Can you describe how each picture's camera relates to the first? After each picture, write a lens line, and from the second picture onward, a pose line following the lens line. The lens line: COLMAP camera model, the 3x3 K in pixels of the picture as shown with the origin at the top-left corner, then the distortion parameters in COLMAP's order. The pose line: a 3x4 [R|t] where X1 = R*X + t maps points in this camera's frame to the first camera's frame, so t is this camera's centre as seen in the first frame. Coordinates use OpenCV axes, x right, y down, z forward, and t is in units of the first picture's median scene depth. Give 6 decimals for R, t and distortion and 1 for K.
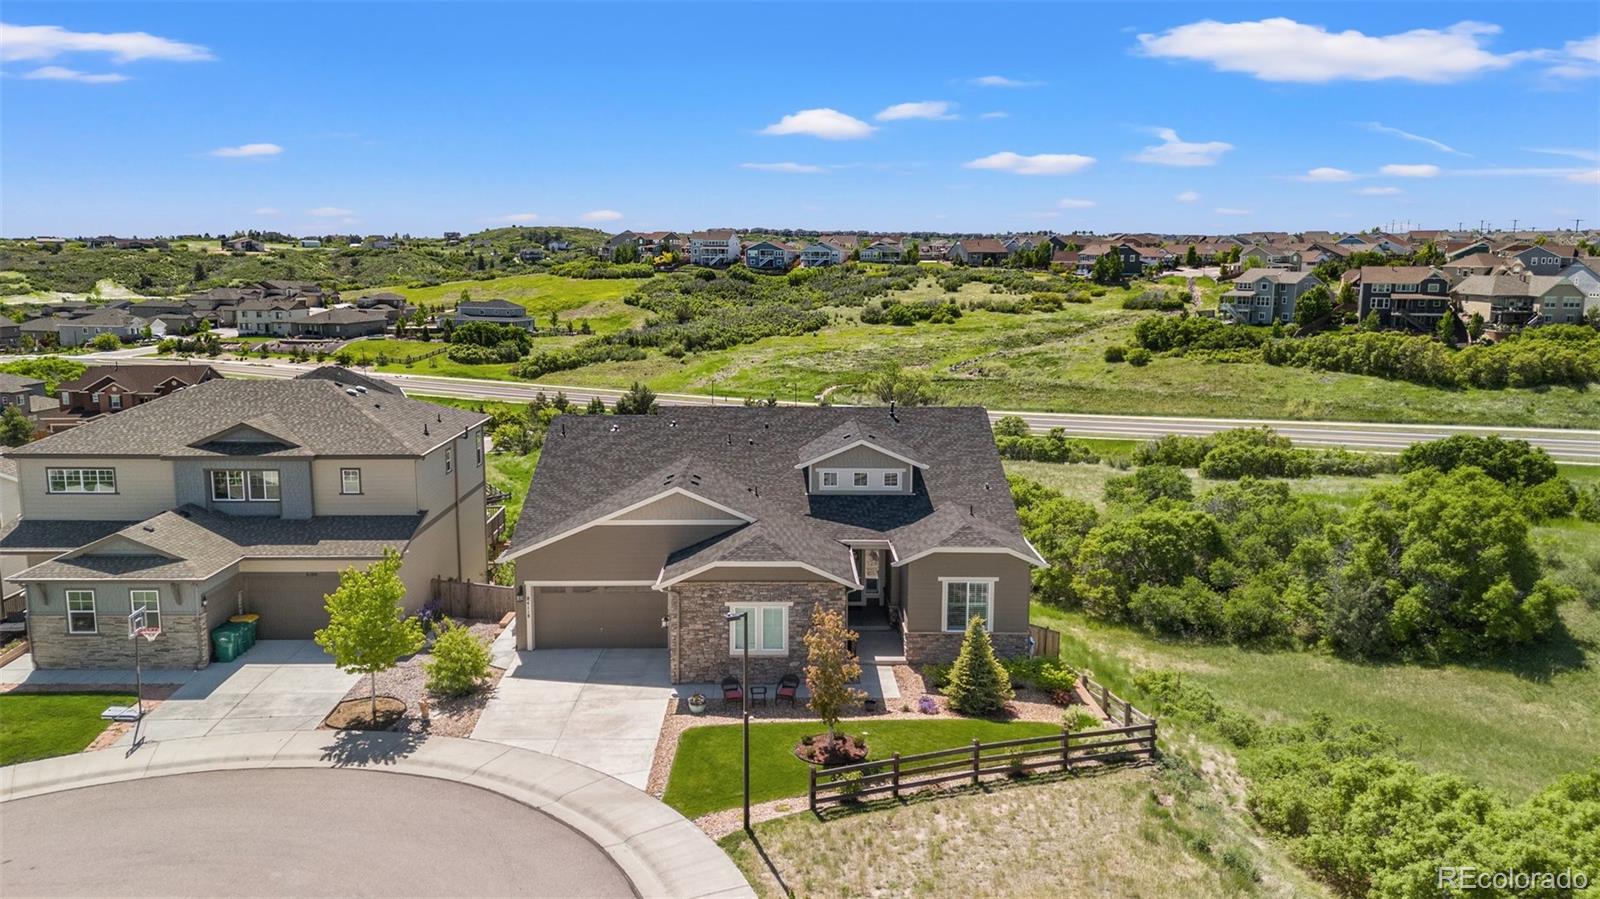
lens RADIAL K [[1152.7, 0, 816.5], [0, 1152.7, 449.4], [0, 0, 1]] dist [0.067455, -0.071981]
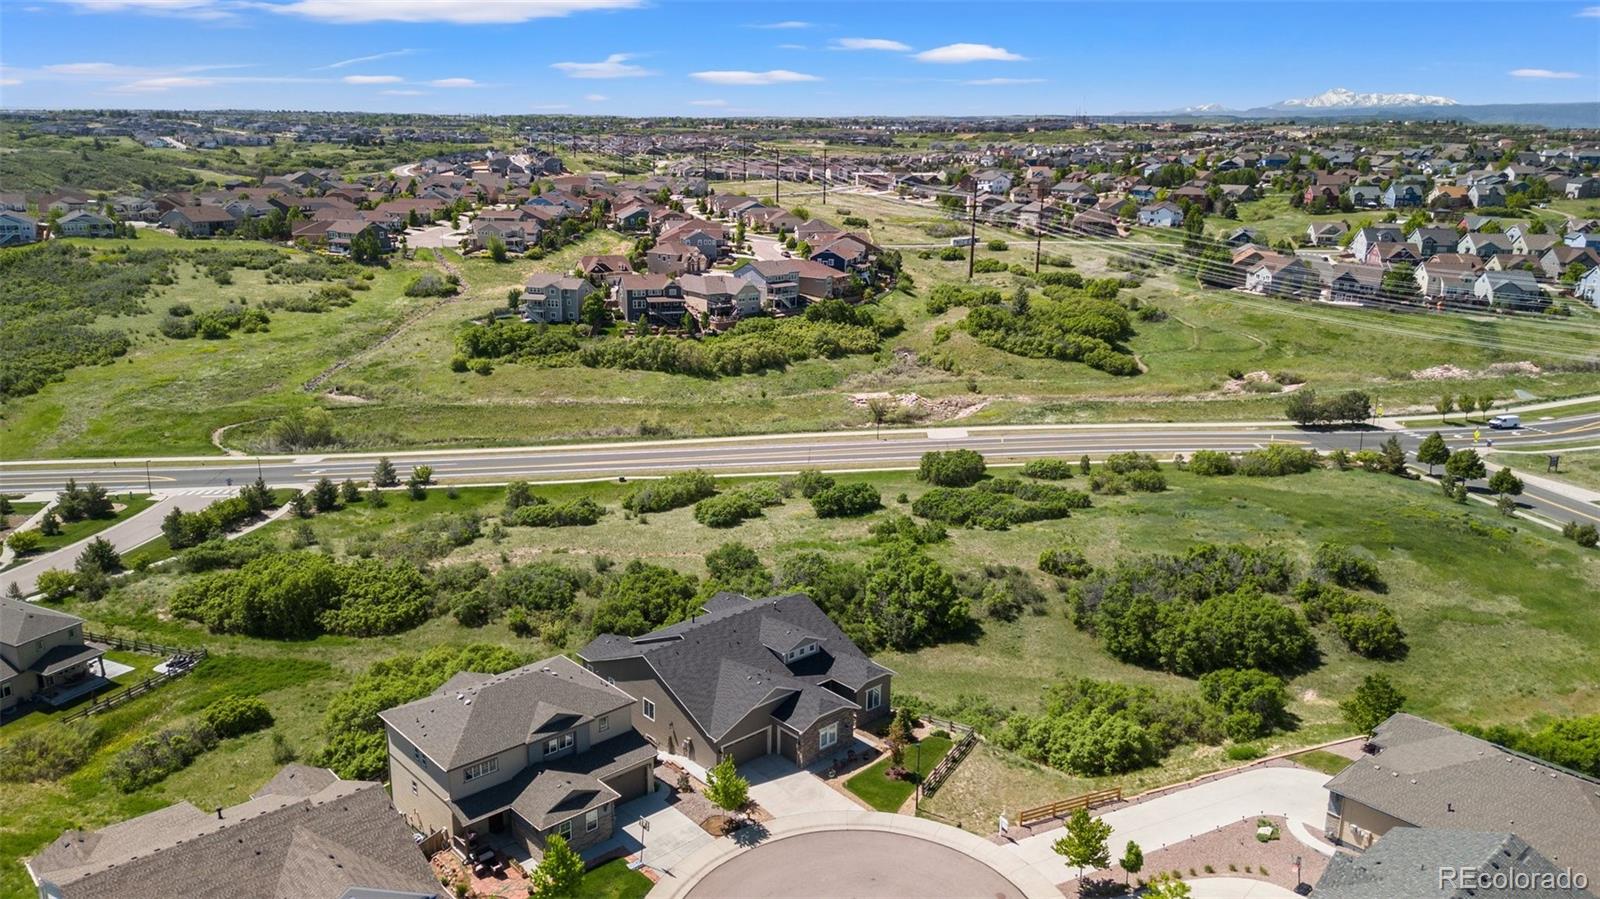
lens RADIAL K [[1140.1, 0, 793.5], [0, 1140.1, 453.7], [0, 0, 1]] dist [0.098668, -0.114735]
pose [[0.756064, -0.163722, 0.633689, -0.211264], [0.096119, 0.985485, 0.139933, -0.106623], [-0.647401, -0.044889, 0.760827, -0.106091]]
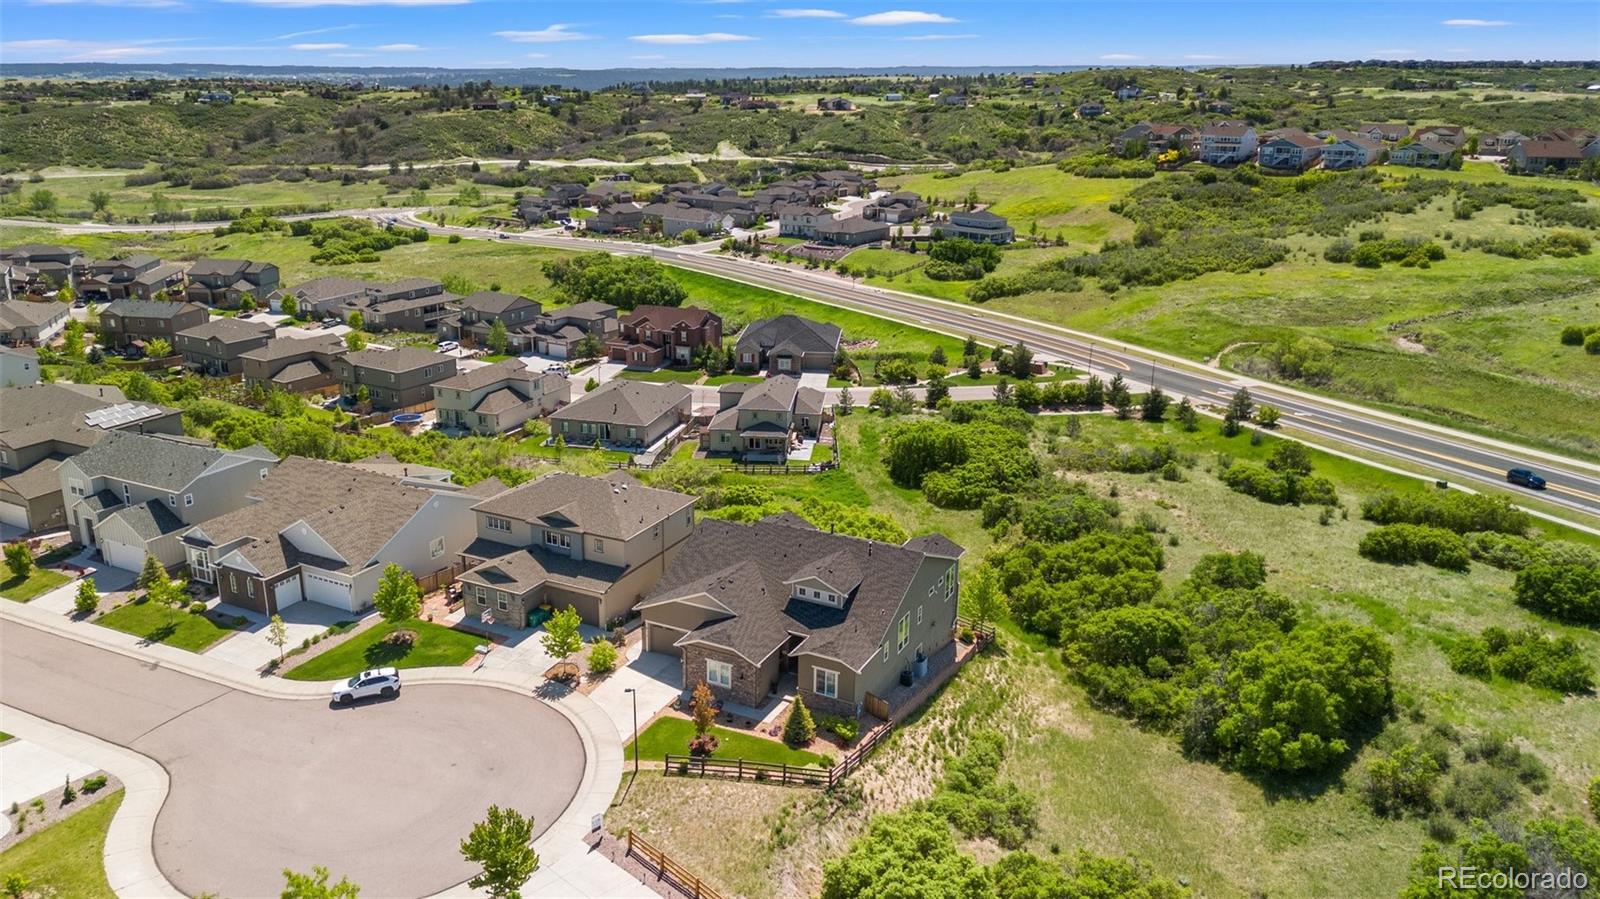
lens RADIAL K [[1140.1, 0, 793.5], [0, 1140.1, 453.7], [0, 0, 1]] dist [0.098668, -0.114735]
pose [[0.877521, 0.140788, -0.458405, 0.130321], [-0.074819, 0.984421, 0.159115, -0.077853], [0.473665, -0.105329, 0.874384, -0.094394]]
